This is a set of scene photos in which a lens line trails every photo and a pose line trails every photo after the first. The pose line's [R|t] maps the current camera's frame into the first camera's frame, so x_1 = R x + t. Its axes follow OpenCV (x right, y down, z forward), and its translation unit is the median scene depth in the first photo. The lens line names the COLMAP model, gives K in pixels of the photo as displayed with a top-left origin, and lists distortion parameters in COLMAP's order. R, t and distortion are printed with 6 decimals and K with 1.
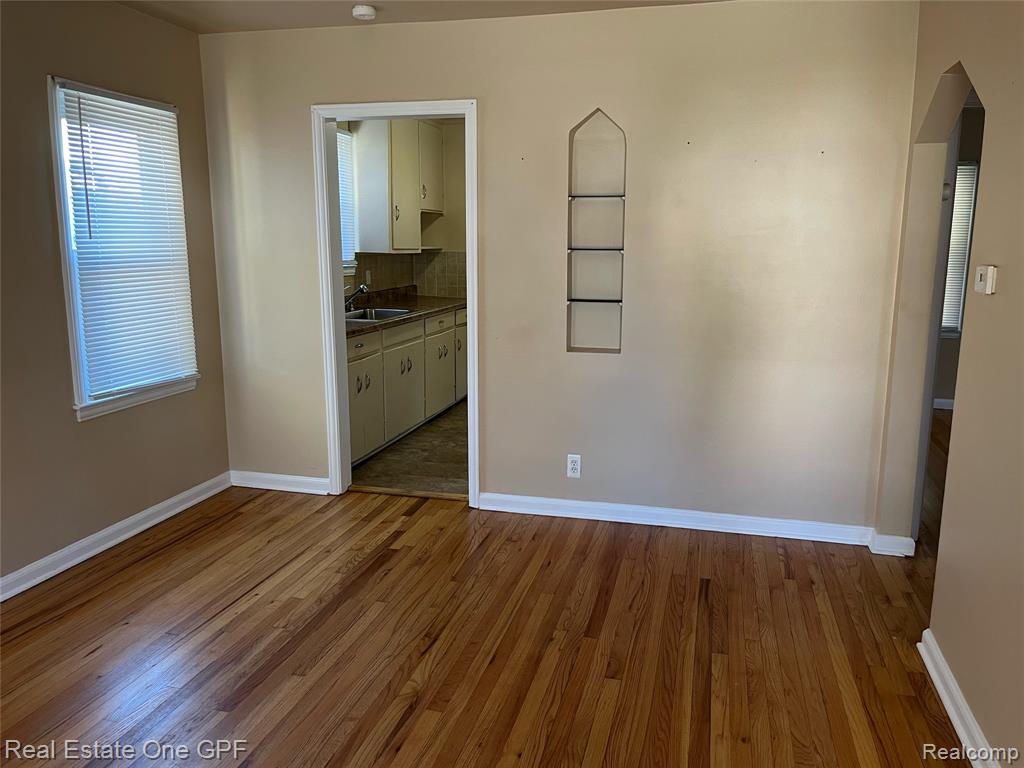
lens RADIAL K [[773.5, 0, 510.4], [0, 773.5, 387.9], [0, 0, 1]] dist [0.020172, -0.069822]
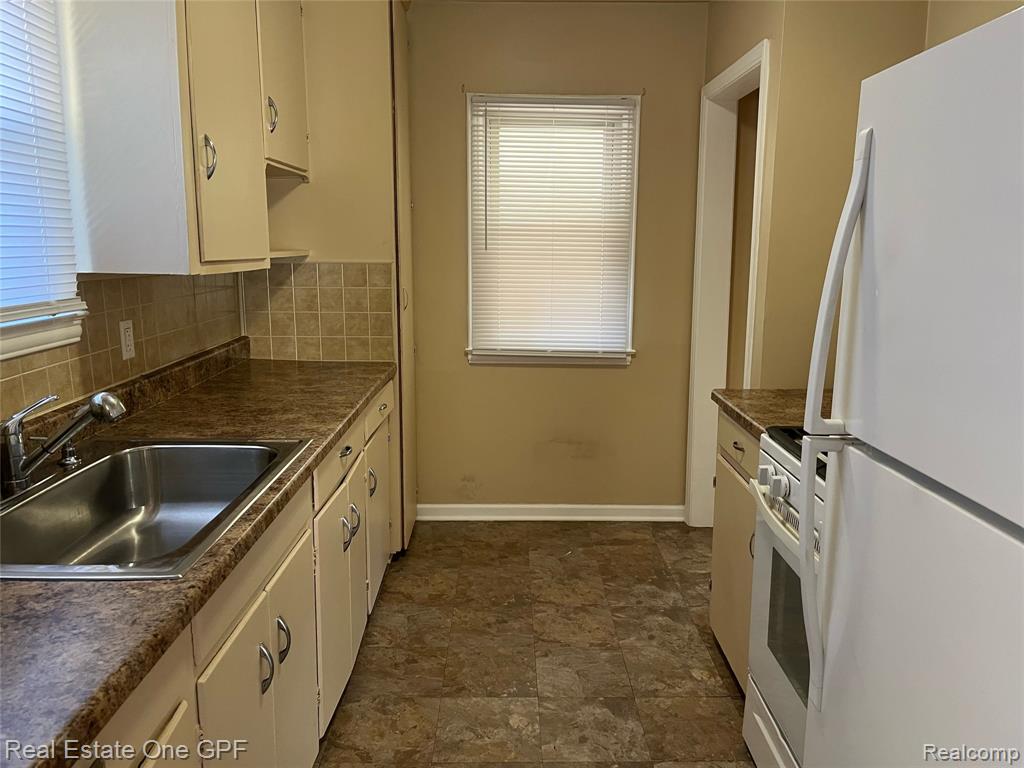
lens RADIAL K [[773.5, 0, 517.9], [0, 773.5, 379.1], [0, 0, 1]] dist [0.020172, -0.069822]
pose [[0.962828, -0.042920, 0.266684, -0.101925], [0.044683, 0.999001, -0.000542, -0.111967], [-0.266395, 0.012438, 0.963784, 0.584936]]
